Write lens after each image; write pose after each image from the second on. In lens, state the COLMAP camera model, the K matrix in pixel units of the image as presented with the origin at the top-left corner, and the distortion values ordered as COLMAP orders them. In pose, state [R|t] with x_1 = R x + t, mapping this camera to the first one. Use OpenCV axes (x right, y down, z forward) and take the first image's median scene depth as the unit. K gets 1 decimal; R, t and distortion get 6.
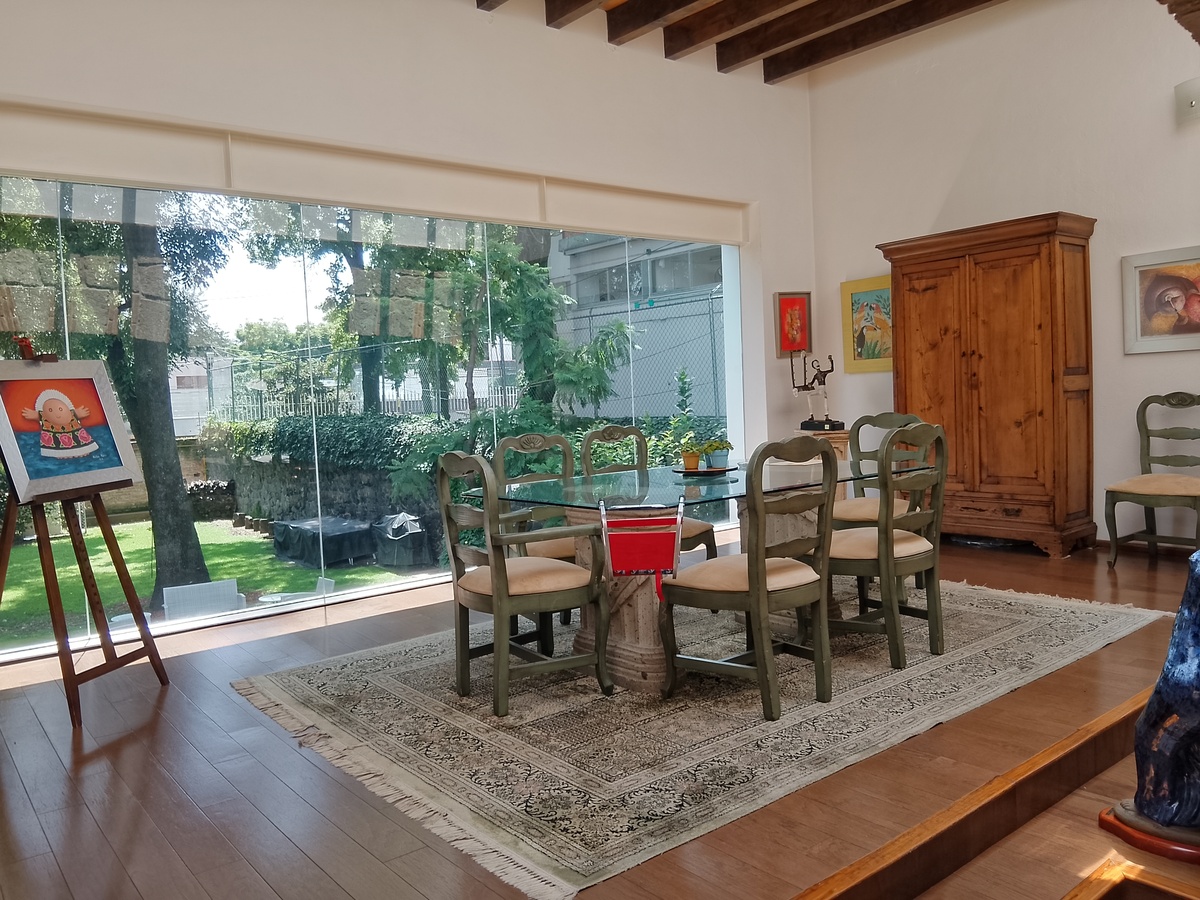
lens RADIAL K [[897.5, 0, 611.6], [0, 897.5, 451.7], [0, 0, 1]] dist [0.004677, -0.021141]
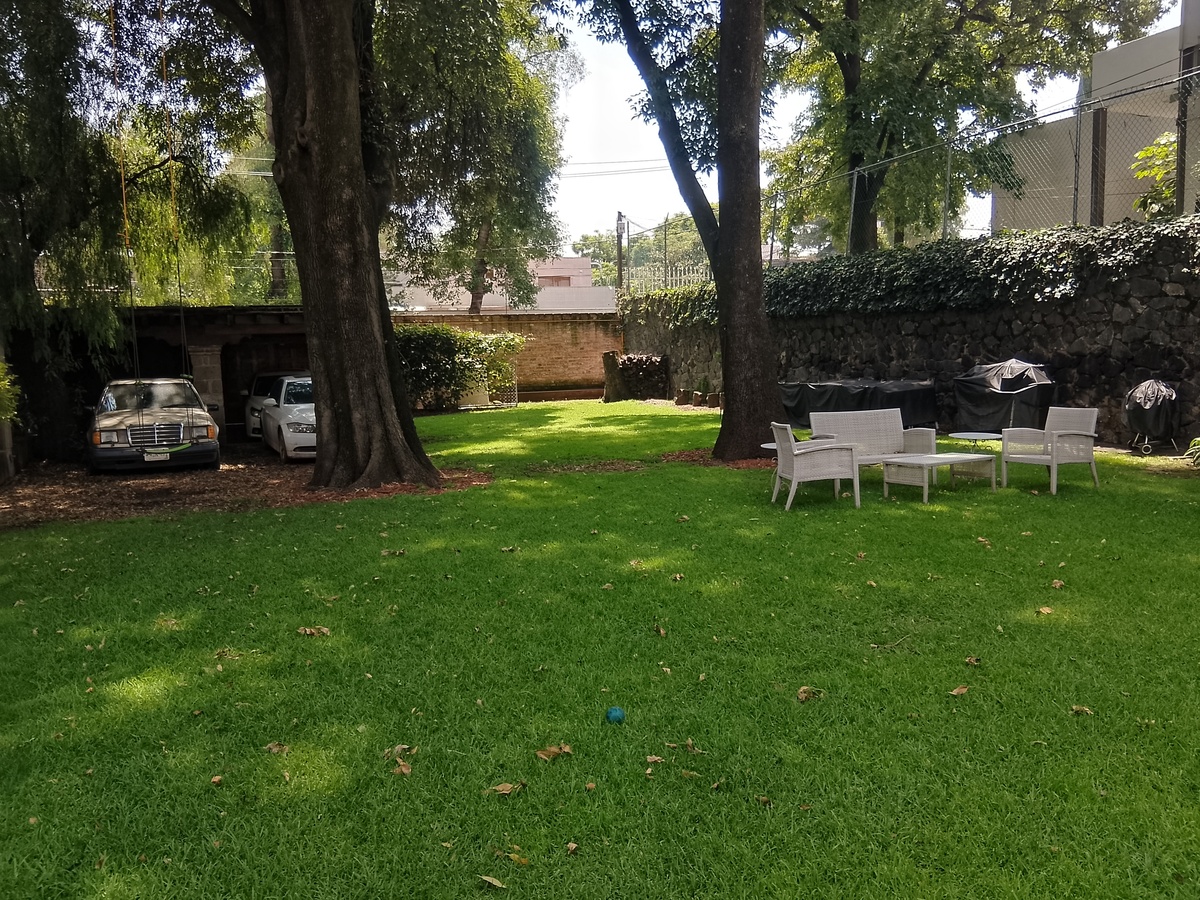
lens RADIAL K [[897.5, 0, 603.5], [0, 897.5, 446.6], [0, 0, 1]] dist [0.004677, -0.021141]
pose [[0.955693, 0.045741, -0.290790, -0.294828], [-0.029642, 0.997786, 0.059530, 0.092646], [0.292869, -0.048272, 0.954933, 0.196521]]
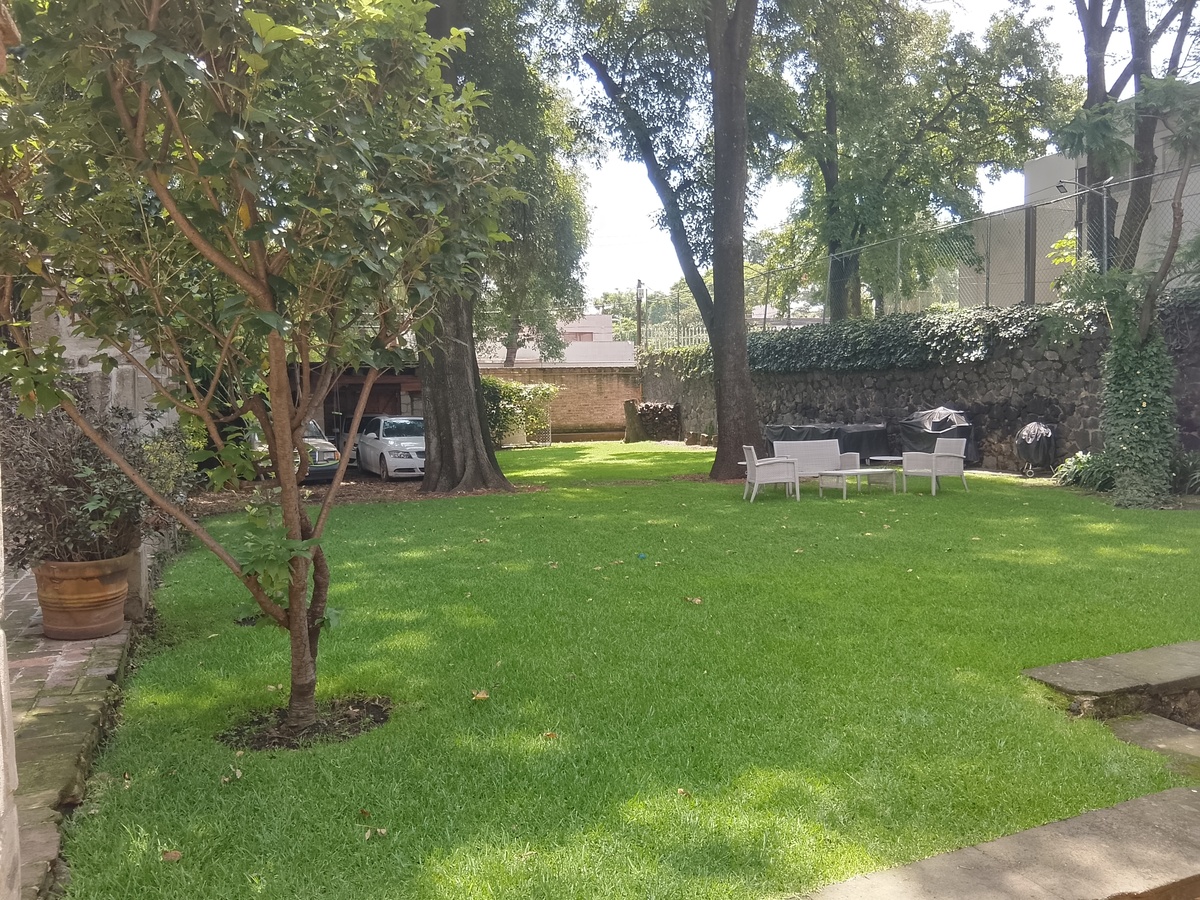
lens RADIAL K [[897.5, 0, 601.1], [0, 897.5, 454.8], [0, 0, 1]] dist [0.004677, -0.021141]
pose [[0.949010, 0.040547, -0.312628, -0.243058], [-0.038034, 0.999176, 0.014135, 0.104391], [0.312944, -0.001524, 0.949770, 0.005967]]
